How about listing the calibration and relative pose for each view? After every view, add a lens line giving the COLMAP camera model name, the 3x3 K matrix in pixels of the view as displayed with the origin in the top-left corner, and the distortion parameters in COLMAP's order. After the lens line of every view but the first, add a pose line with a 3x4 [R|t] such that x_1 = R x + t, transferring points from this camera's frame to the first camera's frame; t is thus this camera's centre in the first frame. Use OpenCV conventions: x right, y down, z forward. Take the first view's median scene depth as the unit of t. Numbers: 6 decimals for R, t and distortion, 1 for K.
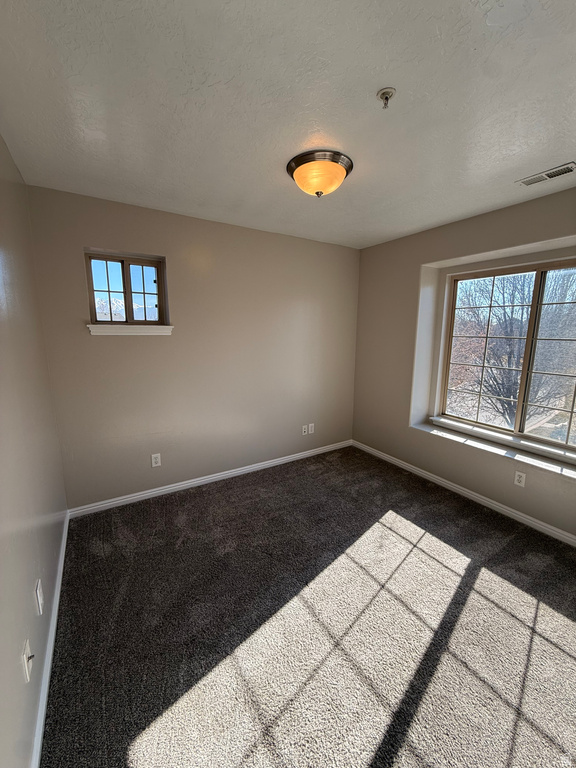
lens RADIAL K [[306.6, 0, 288.3], [0, 306.6, 383.2], [0, 0, 1]] dist [-0.000228, 0.000357]
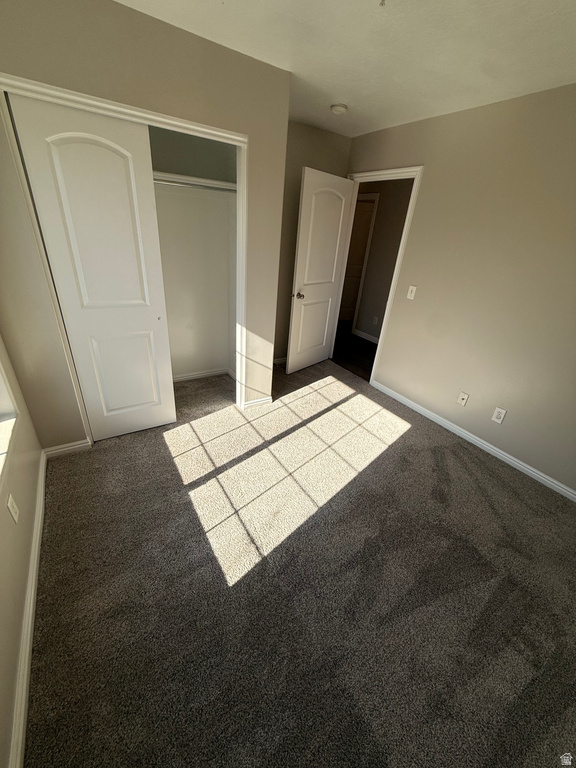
lens RADIAL K [[306.6, 0, 288.3], [0, 306.6, 383.2], [0, 0, 1]] dist [-0.000228, 0.000357]
pose [[-0.996287, -0.077304, -0.037896, 0.302635], [-0.084521, 0.794494, 0.601361, -0.262418], [-0.016379, 0.602332, -0.798078, 1.358973]]
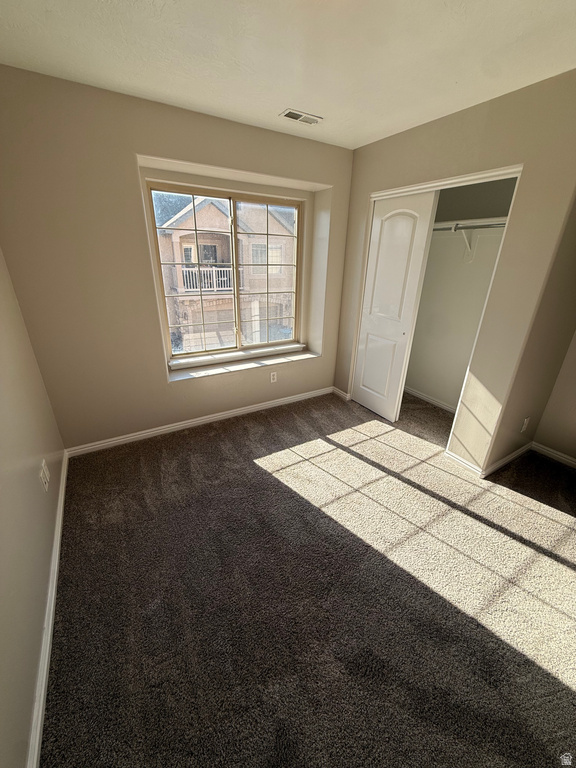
lens RADIAL K [[306.6, 0, 288.3], [0, 306.6, 383.2], [0, 0, 1]] dist [-0.000228, 0.000357]
pose [[0.024107, -0.396001, 0.917934, -0.494748], [0.155544, 0.908504, 0.387848, -0.176377], [-0.987535, 0.133429, 0.083496, 0.866917]]
